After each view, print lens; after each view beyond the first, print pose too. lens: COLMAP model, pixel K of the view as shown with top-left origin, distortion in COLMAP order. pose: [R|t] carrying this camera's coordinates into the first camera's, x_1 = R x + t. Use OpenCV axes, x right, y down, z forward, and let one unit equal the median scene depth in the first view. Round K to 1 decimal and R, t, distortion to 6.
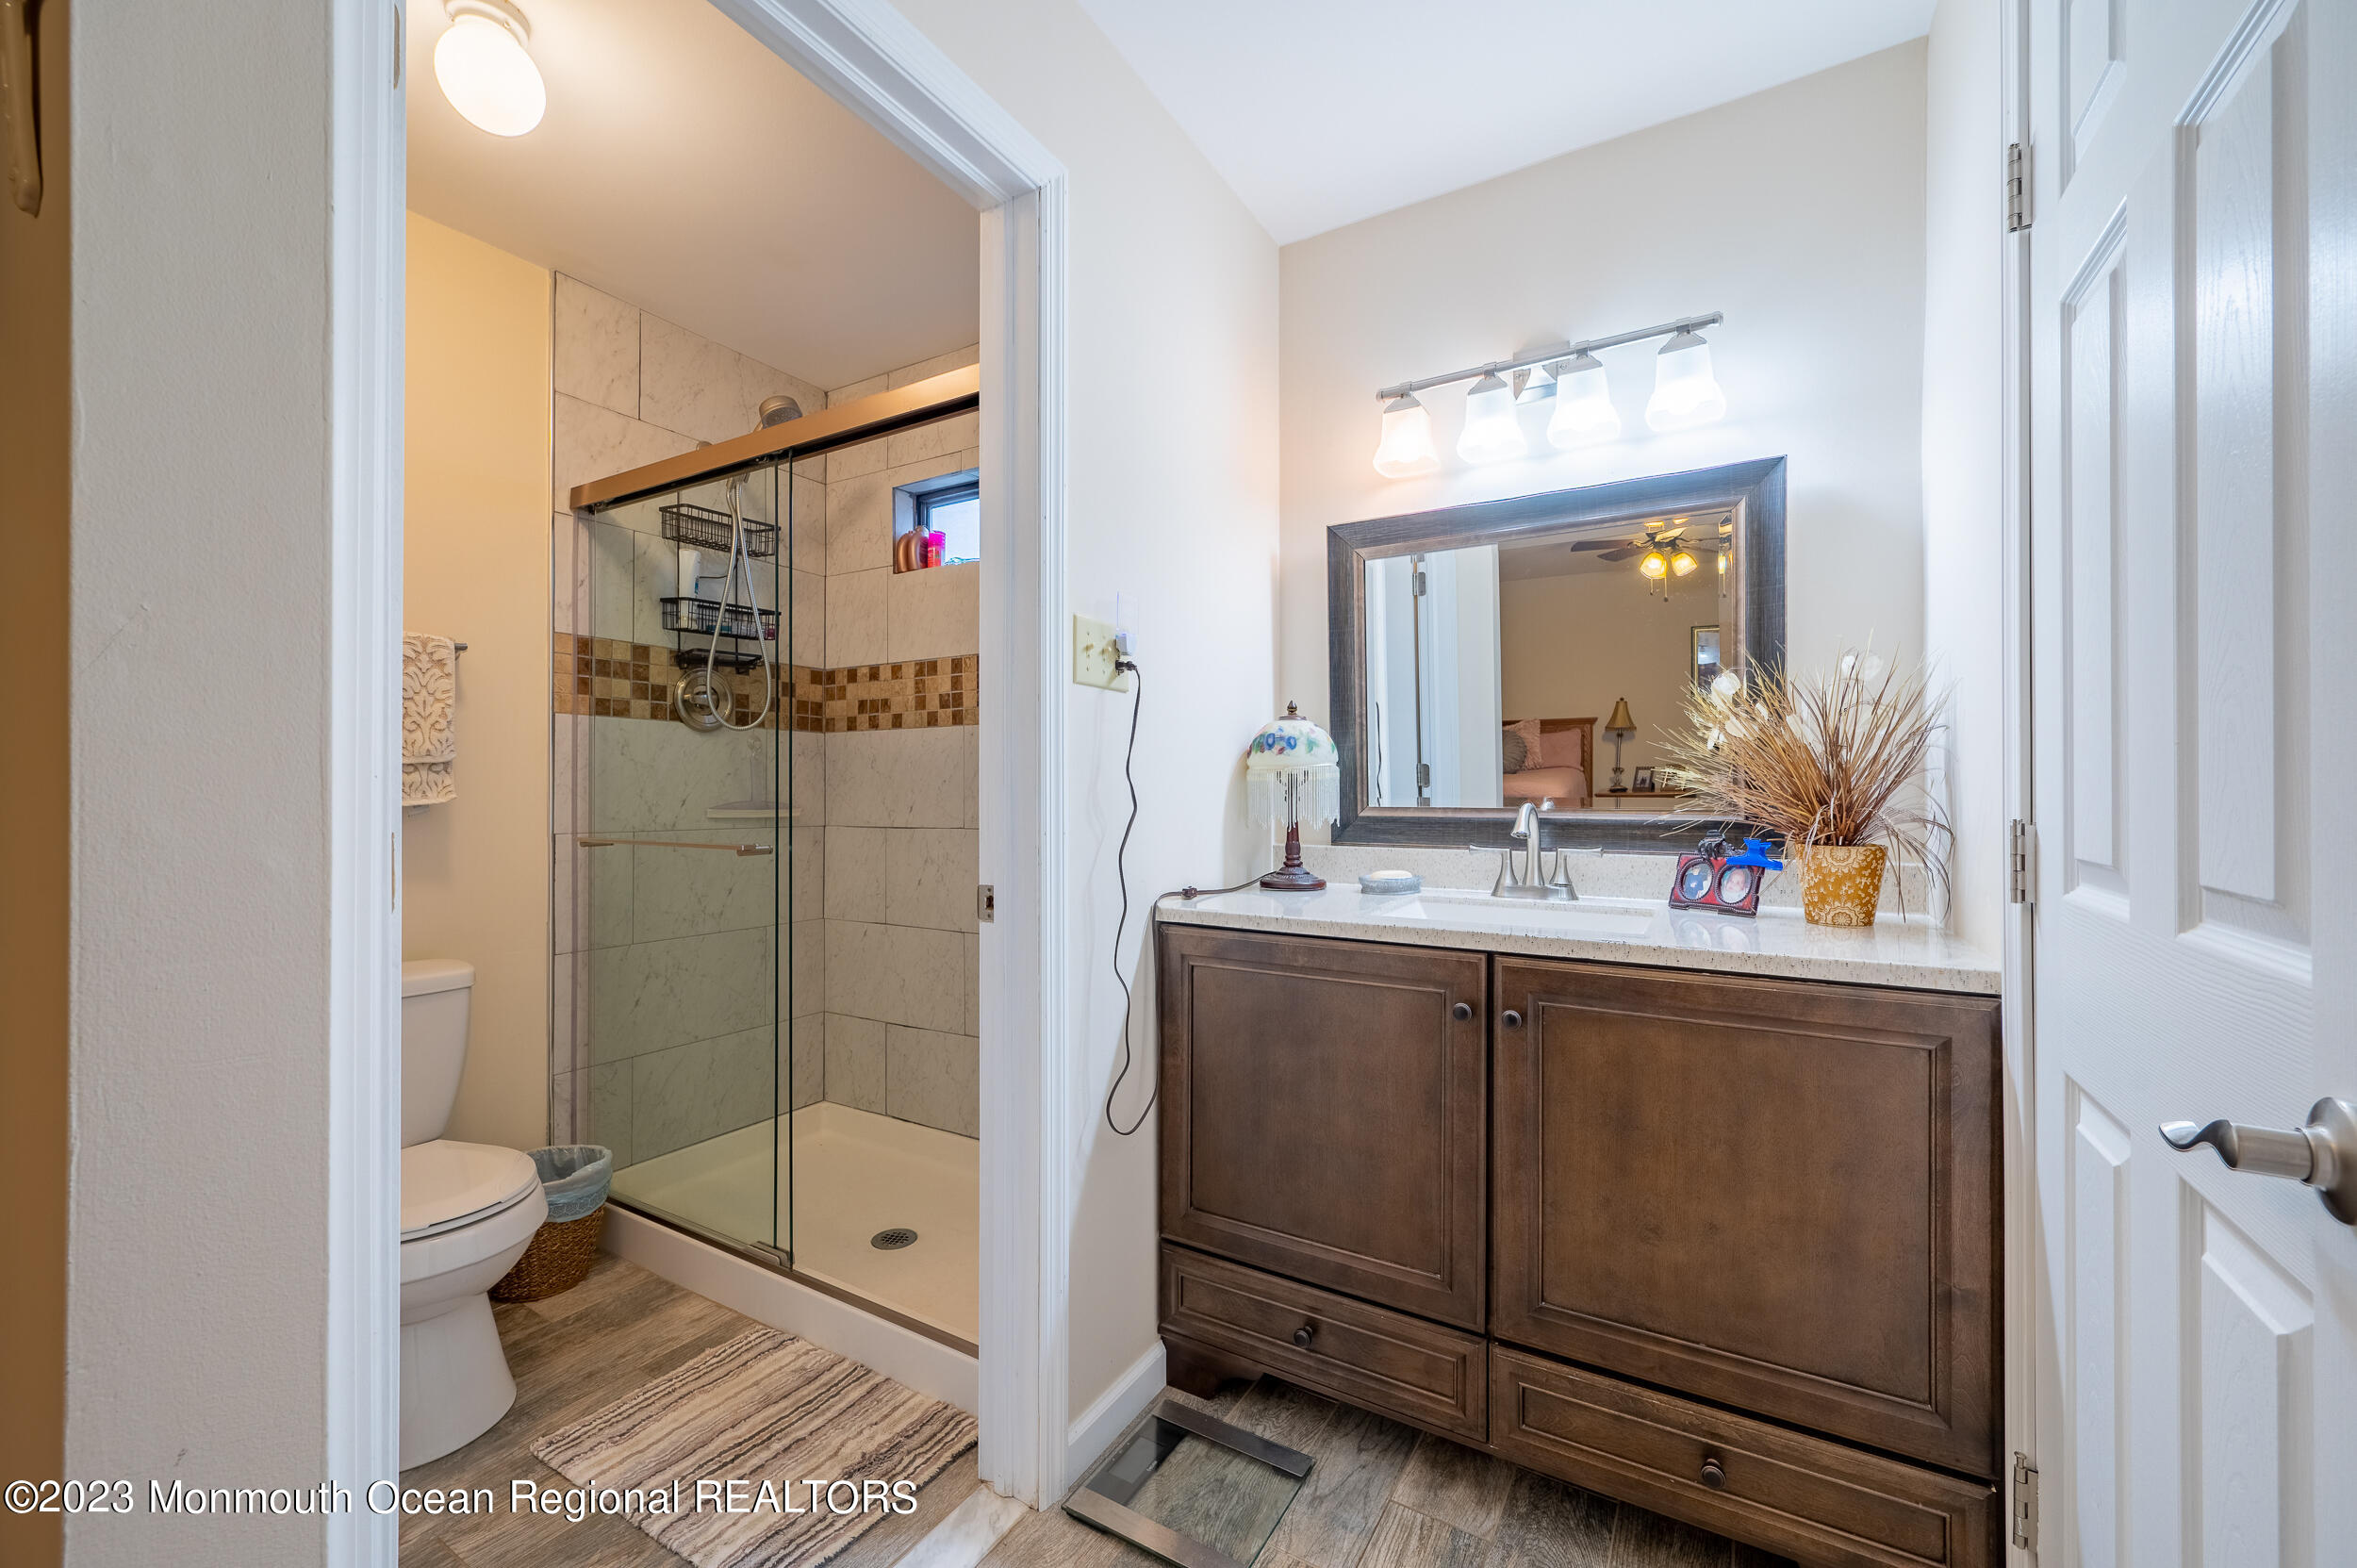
lens RADIAL K [[939.8, 0, 1180.2], [0, 939.8, 782.9], [0, 0, 1]] dist [-0.001602, 0.000235]
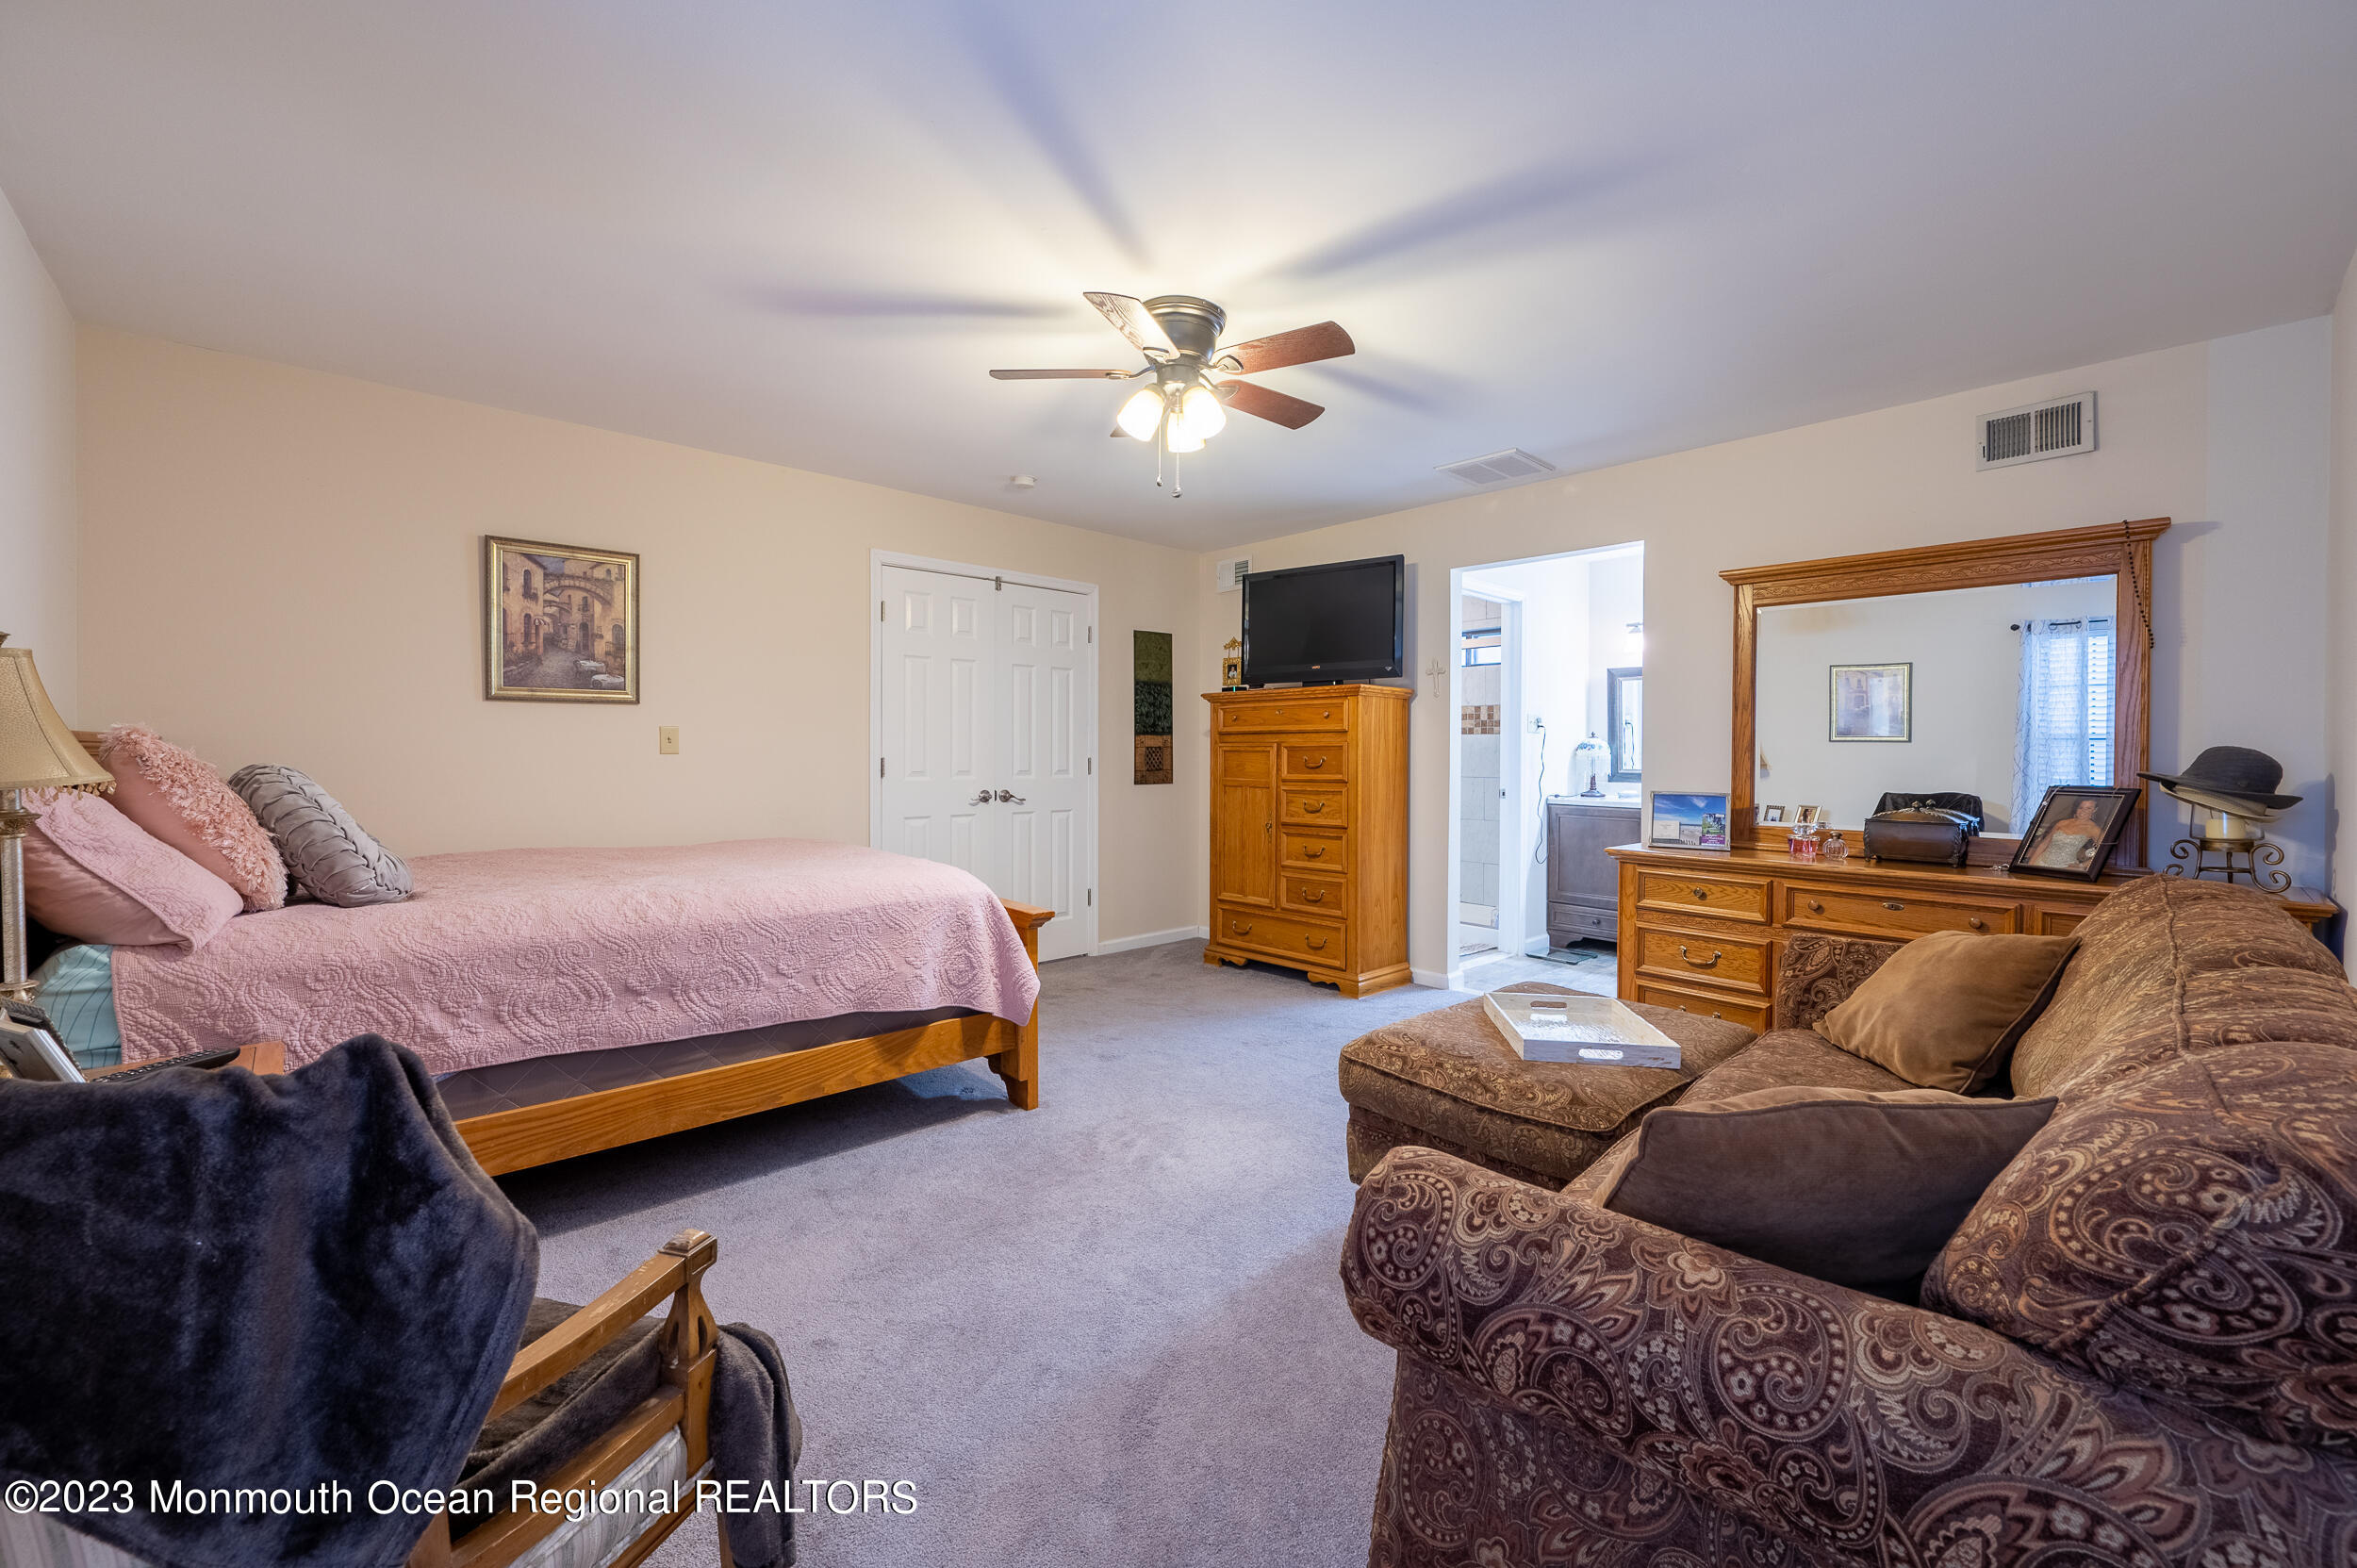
lens RADIAL K [[939.8, 0, 1182.7], [0, 939.8, 779.5], [0, 0, 1]] dist [-0.001602, 0.000235]
pose [[0.956369, 0.001383, -0.292159, -0.375071], [0.003947, 0.999836, 0.017654, 0.002380], [0.292135, -0.018037, 0.956207, -3.280666]]
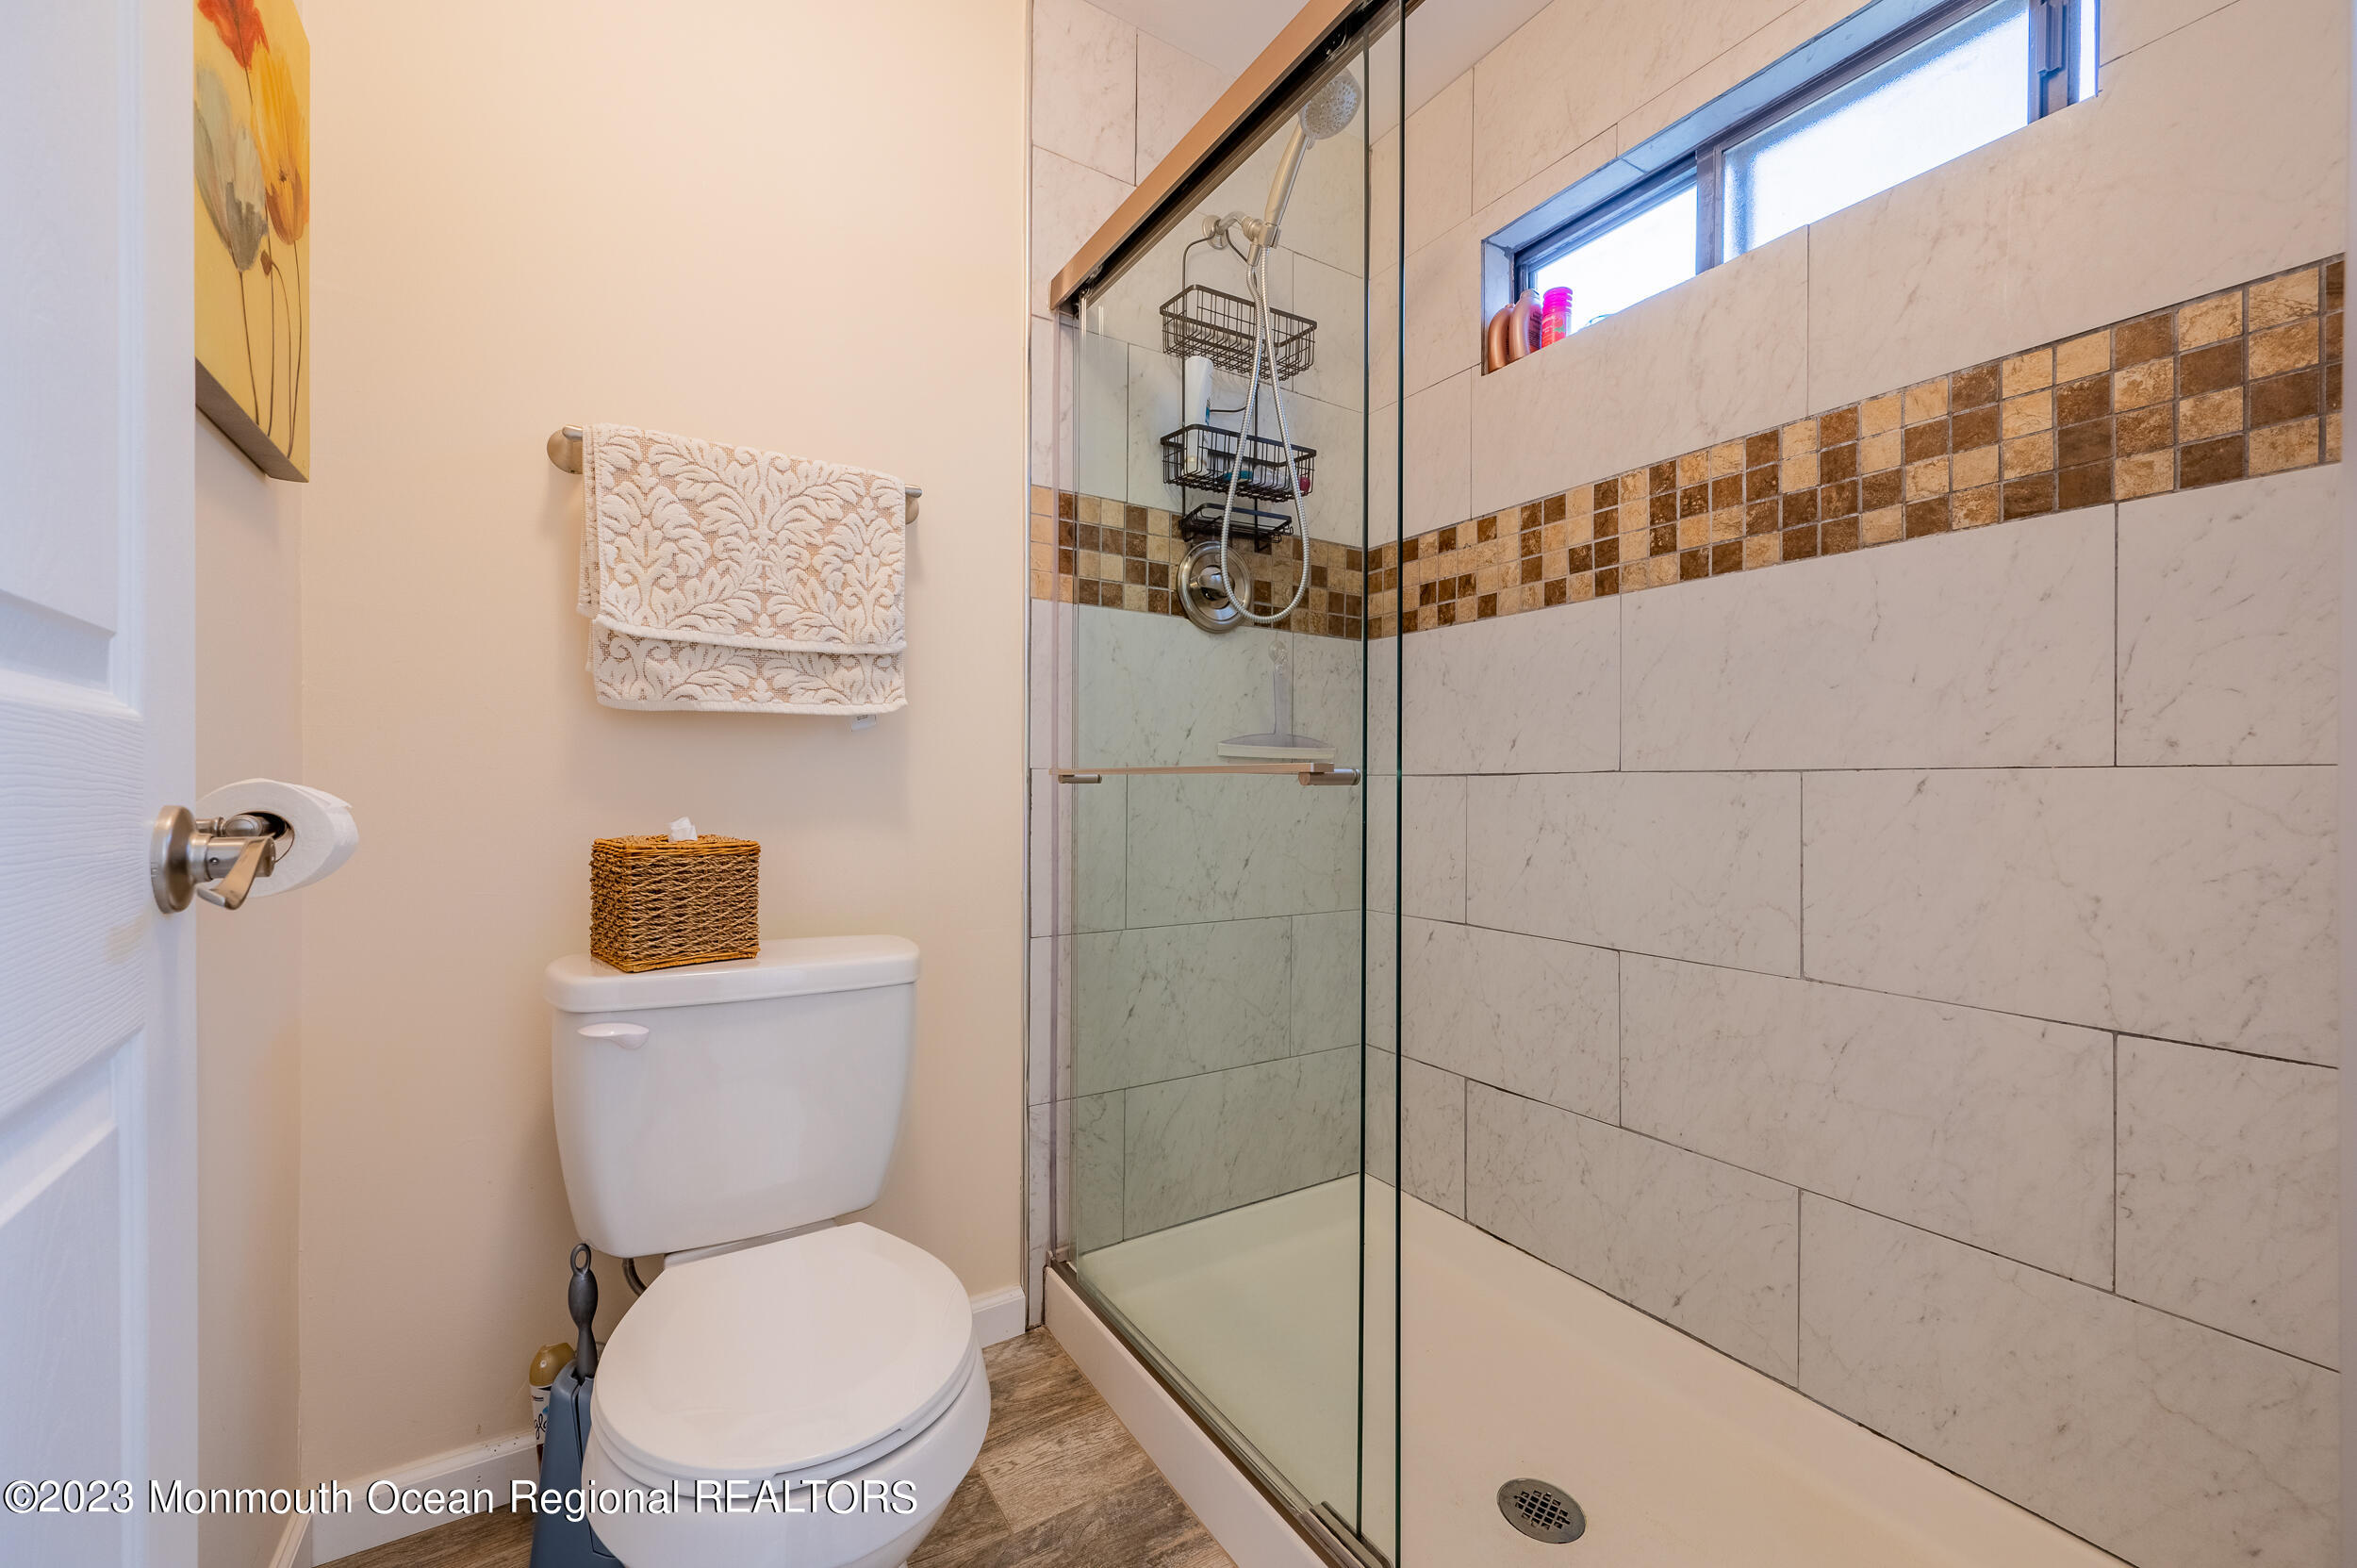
lens RADIAL K [[939.8, 0, 1182.8], [0, 939.8, 782.0], [0, 0, 1]] dist [-0.001602, 0.000235]
pose [[0.892281, 0.005636, -0.451445, -0.211319], [-0.002624, 0.999970, 0.007298, 0.051924], [0.451472, -0.005327, 0.892269, 0.364032]]
